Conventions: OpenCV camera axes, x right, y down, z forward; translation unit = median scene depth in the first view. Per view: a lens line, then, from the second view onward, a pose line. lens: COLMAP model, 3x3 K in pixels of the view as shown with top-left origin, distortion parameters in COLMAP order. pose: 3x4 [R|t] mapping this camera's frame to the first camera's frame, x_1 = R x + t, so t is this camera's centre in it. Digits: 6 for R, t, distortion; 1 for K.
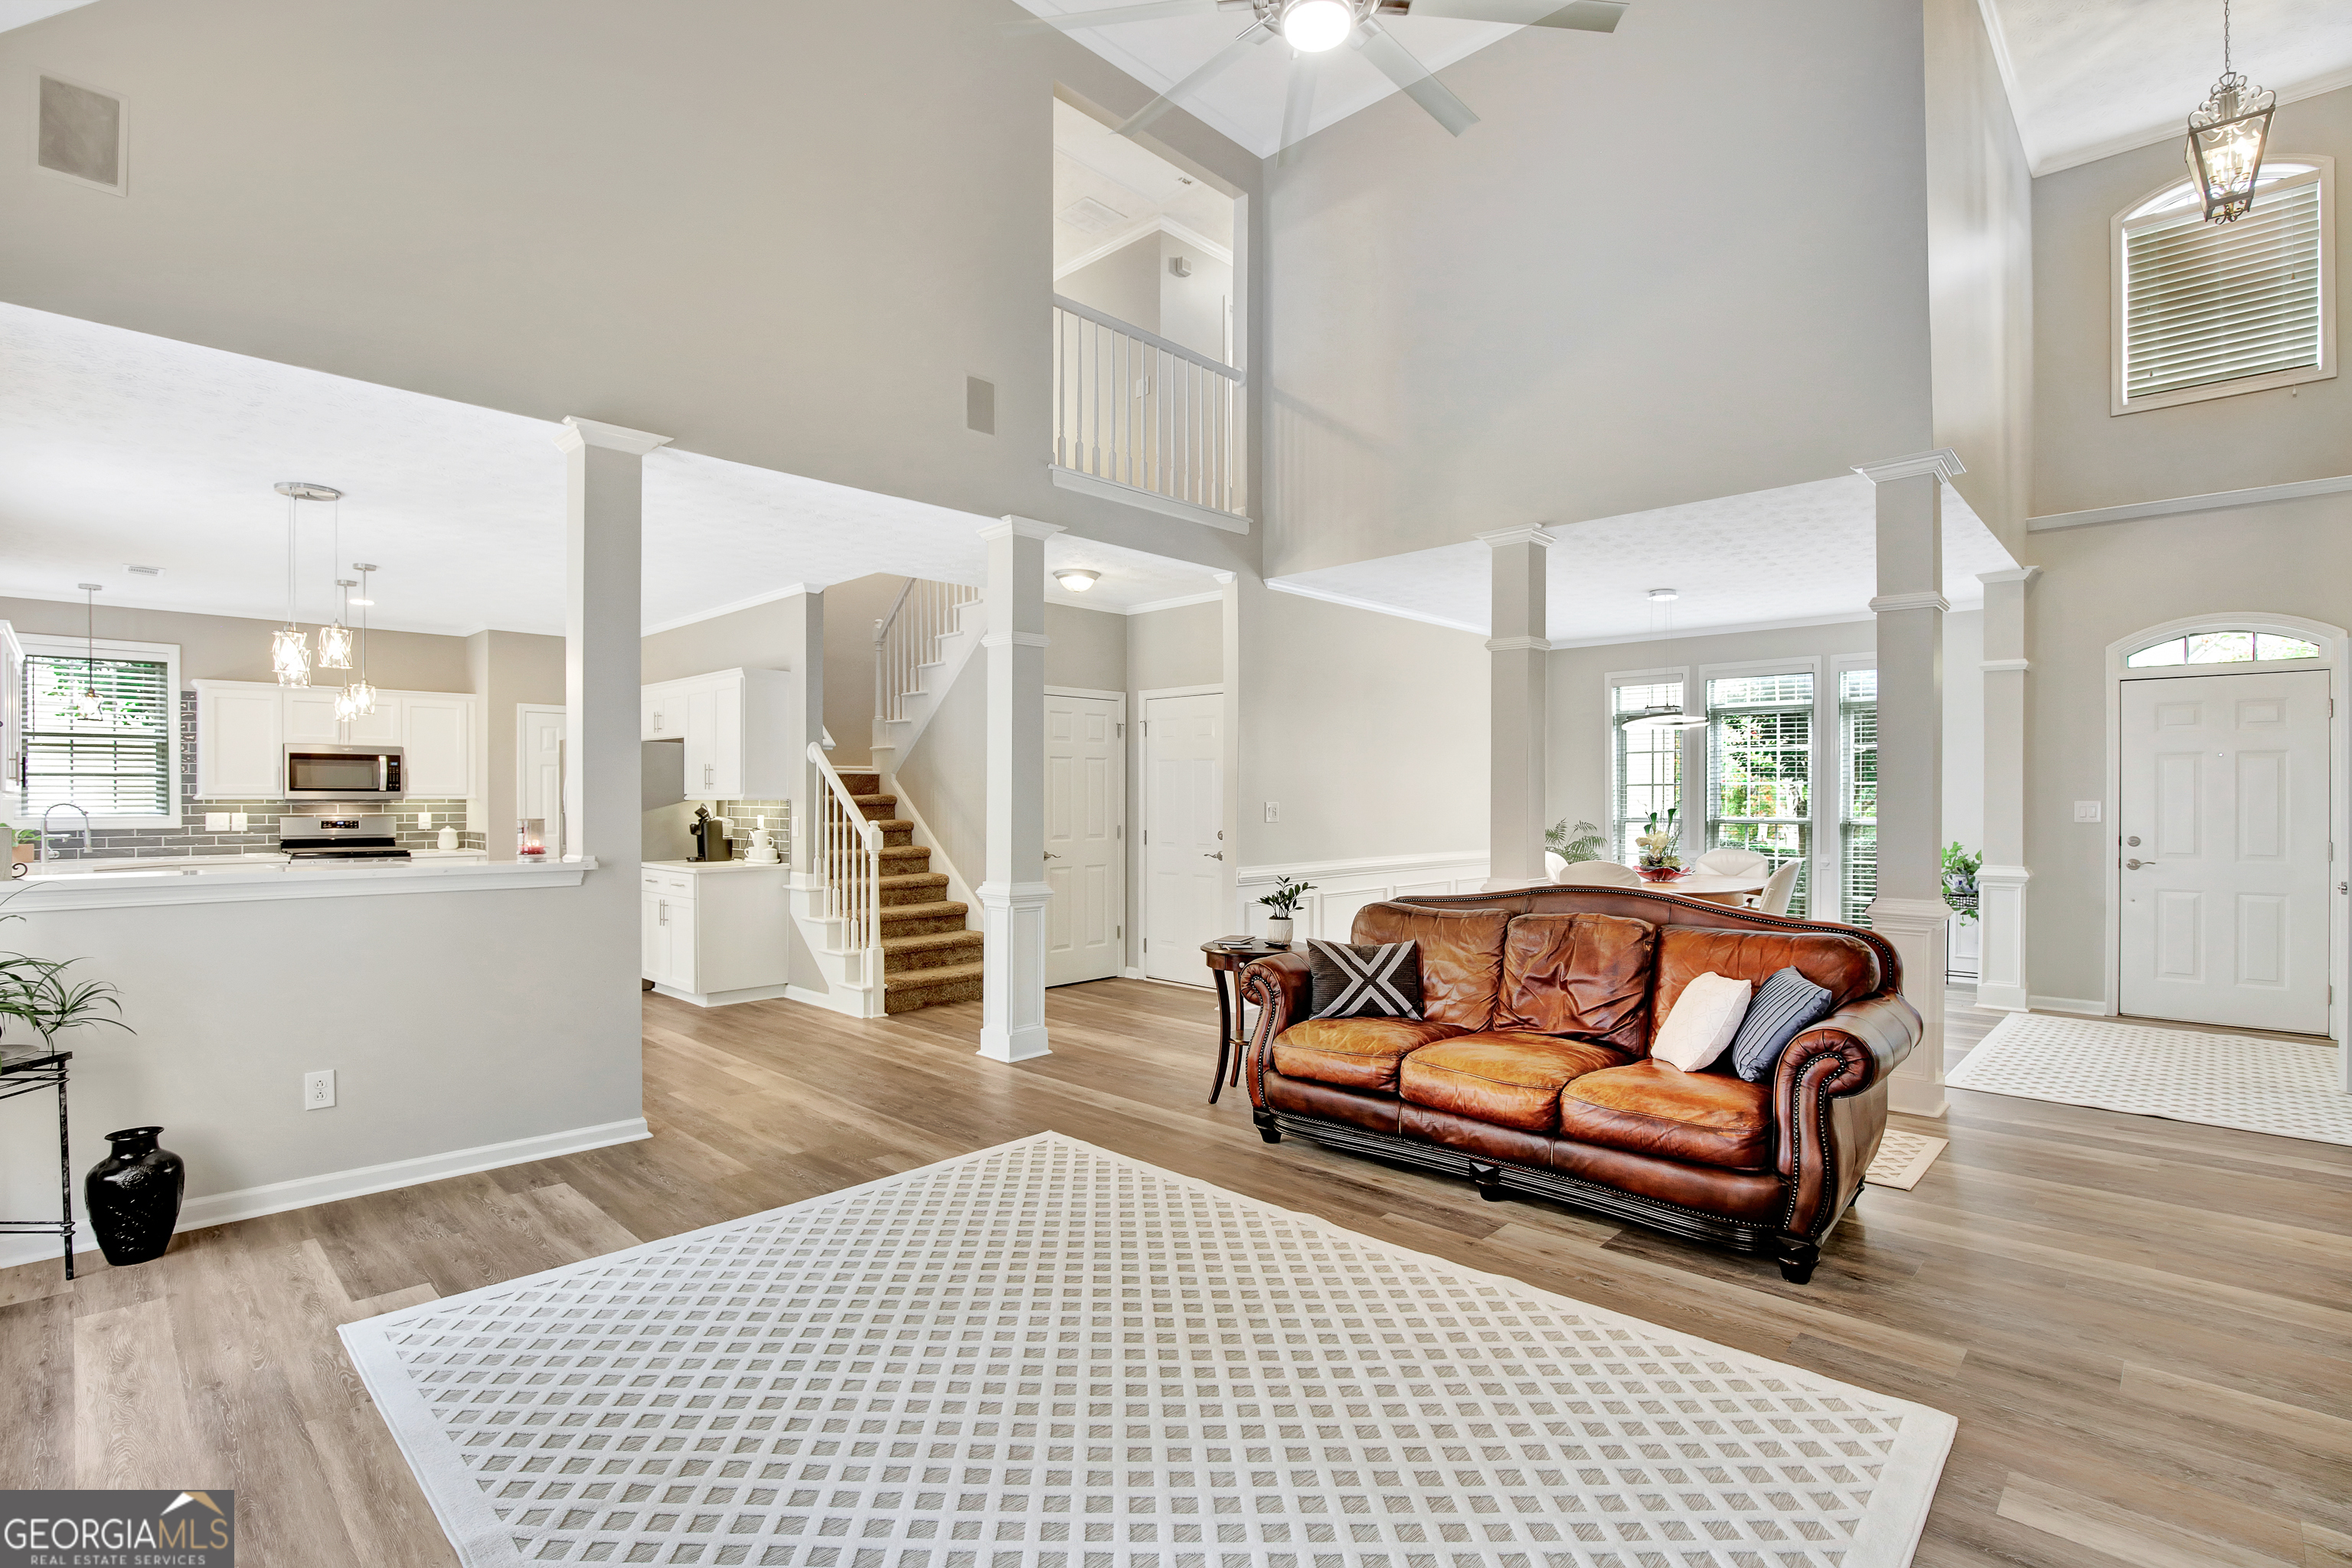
lens RADIAL K [[1106.7, 0, 1189.3], [0, 1106.7, 811.2], [0, 0, 1]] dist [-0.027973, 0.000498]
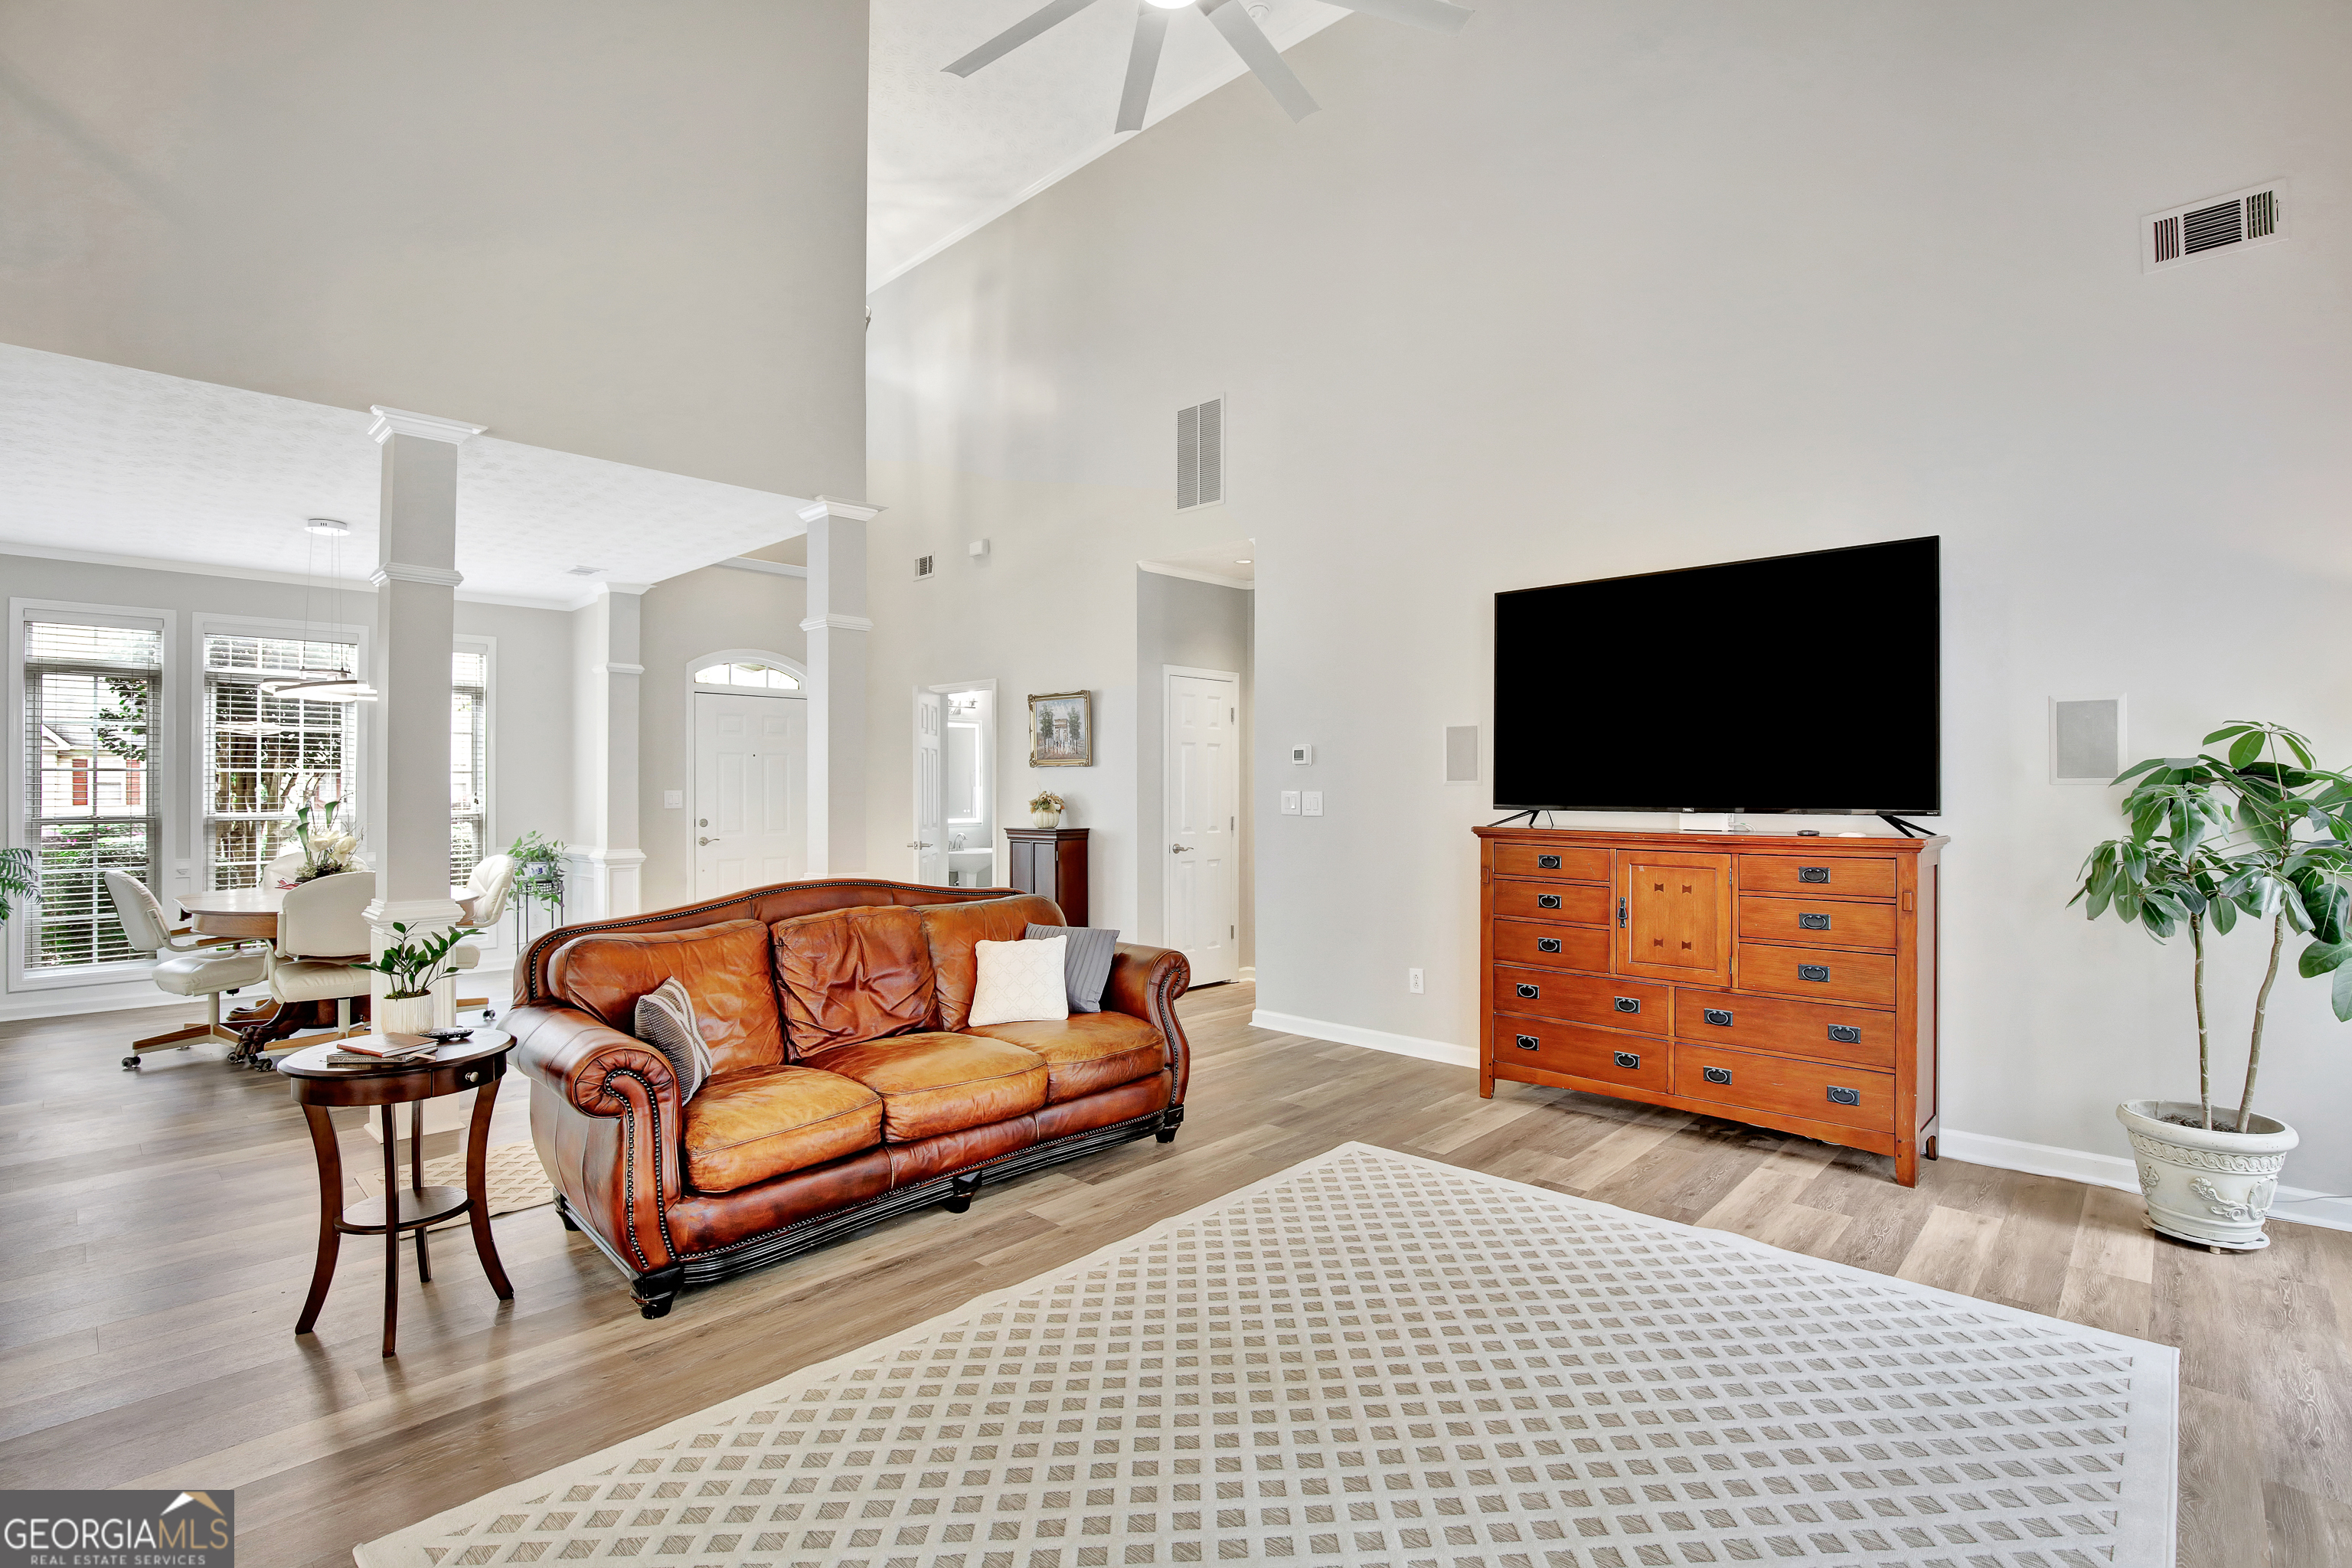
lens RADIAL K [[1088.8, 0, 1185.8], [0, 1088.8, 790.6], [0, 0, 1]] dist [-0.024055, 0.000525]
pose [[-0.015269, -0.001153, 0.999883, -0.320029], [0.011072, 0.999938, 0.001322, -0.004353], [-0.999822, 0.011091, -0.015255, 0.393102]]
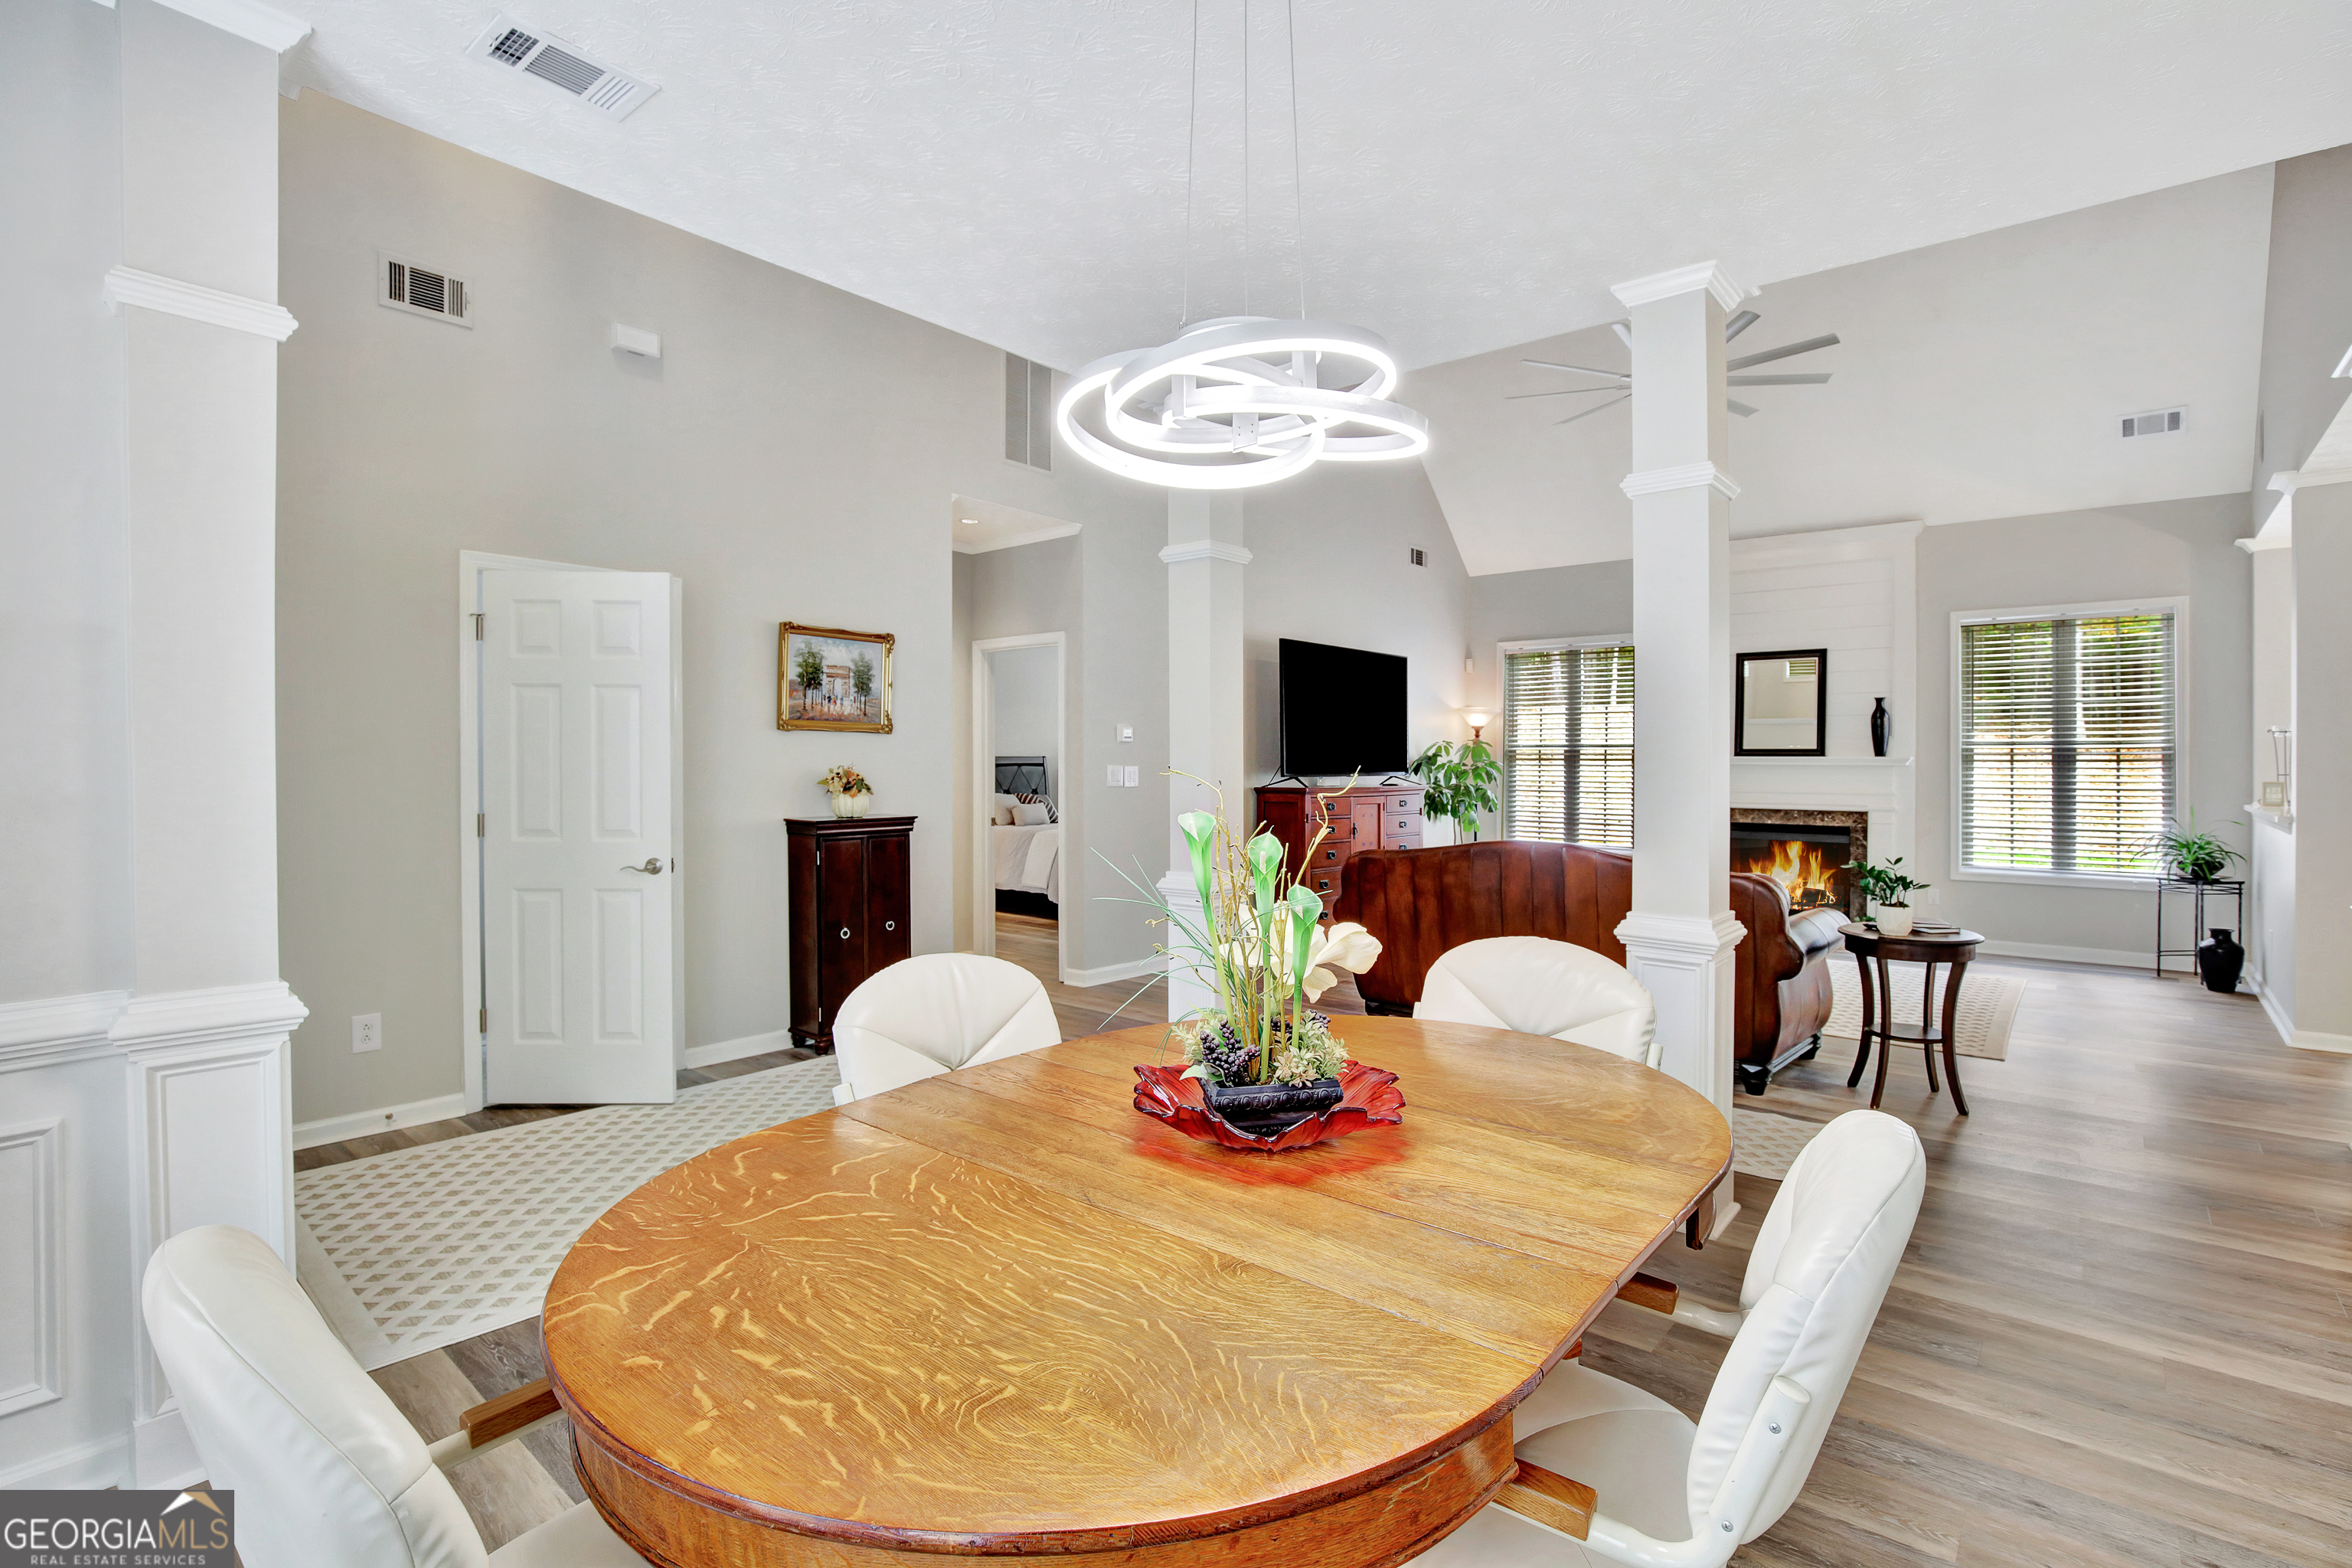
lens RADIAL K [[1107.5, 0, 1211.3], [0, 1107.5, 750.8], [0, 0, 1]] dist [-0.012589, 0.000178]
pose [[-0.996549, -0.005692, -0.082806, 0.464796], [-0.005861, 0.999981, 0.001788, -0.015989], [0.082794, 0.002268, -0.996564, 1.209580]]
